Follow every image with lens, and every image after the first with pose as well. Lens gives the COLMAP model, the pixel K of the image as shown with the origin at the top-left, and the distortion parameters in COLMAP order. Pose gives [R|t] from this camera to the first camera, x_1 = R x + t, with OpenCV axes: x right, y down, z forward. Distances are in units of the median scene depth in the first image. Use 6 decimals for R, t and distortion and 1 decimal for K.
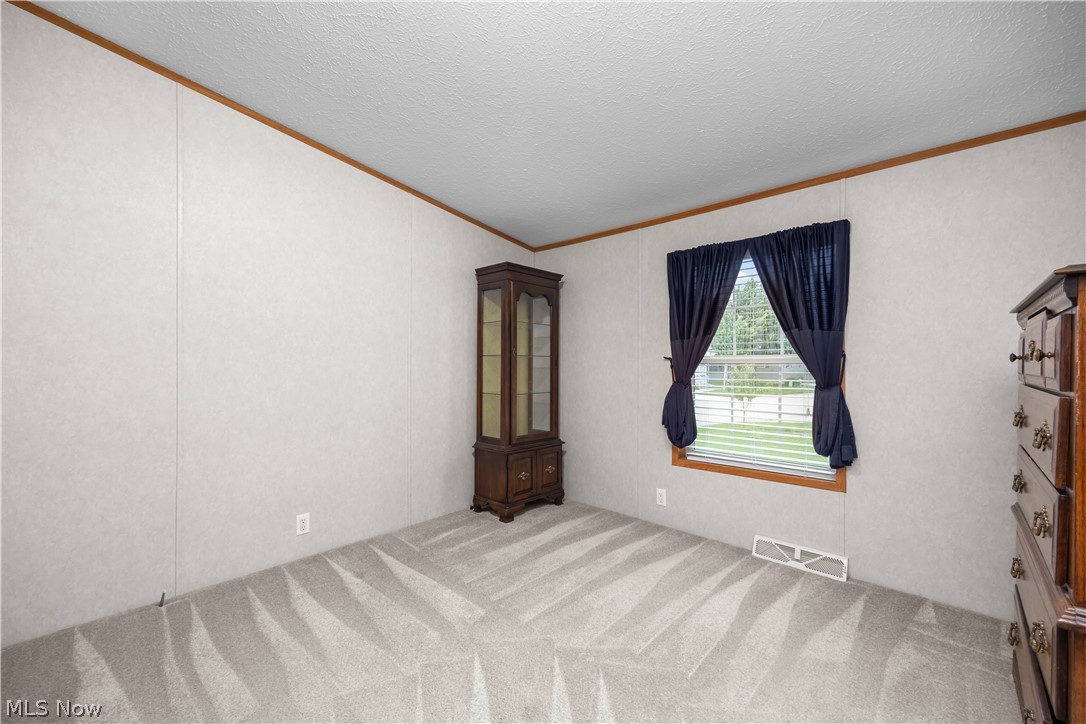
lens RADIAL K [[420.7, 0, 540.9], [0, 420.7, 359.8], [0, 0, 1]] dist [-0.000876, -0.000221]
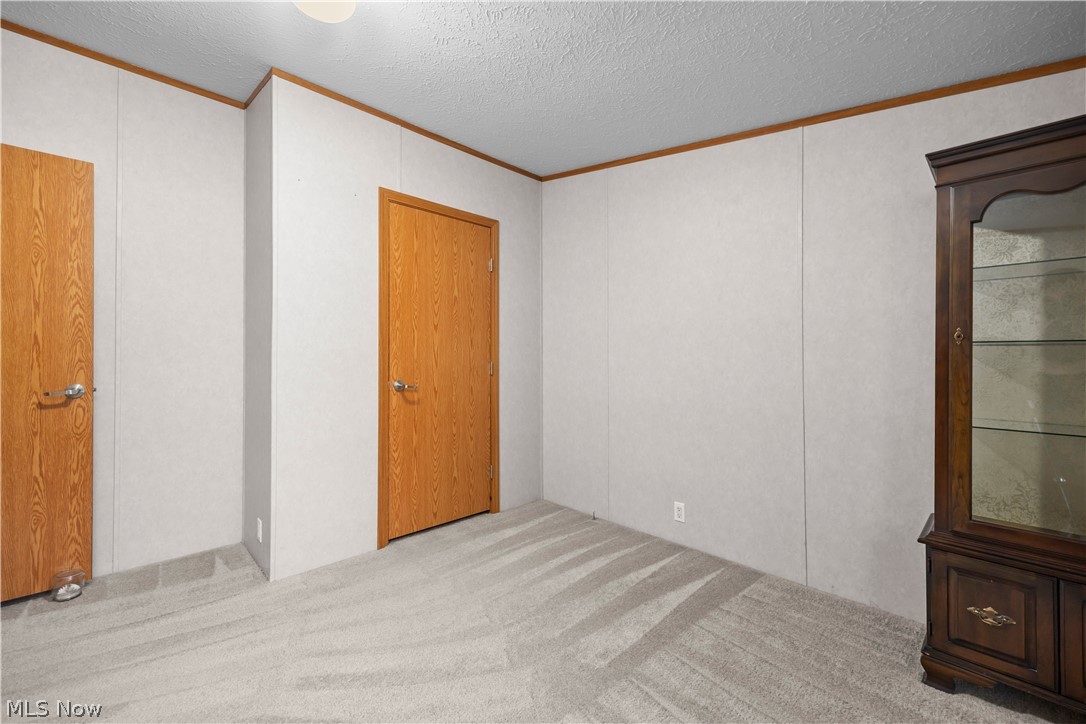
lens RADIAL K [[438.6, 0, 541.1], [0, 438.6, 355.9], [0, 0, 1]] dist [0.001628, 0.000096]
pose [[-0.013698, -0.000356, -0.999906, 0.560739], [0.006250, 0.999980, -0.000442, -0.002353], [0.999887, -0.006255, -0.013696, 0.698241]]
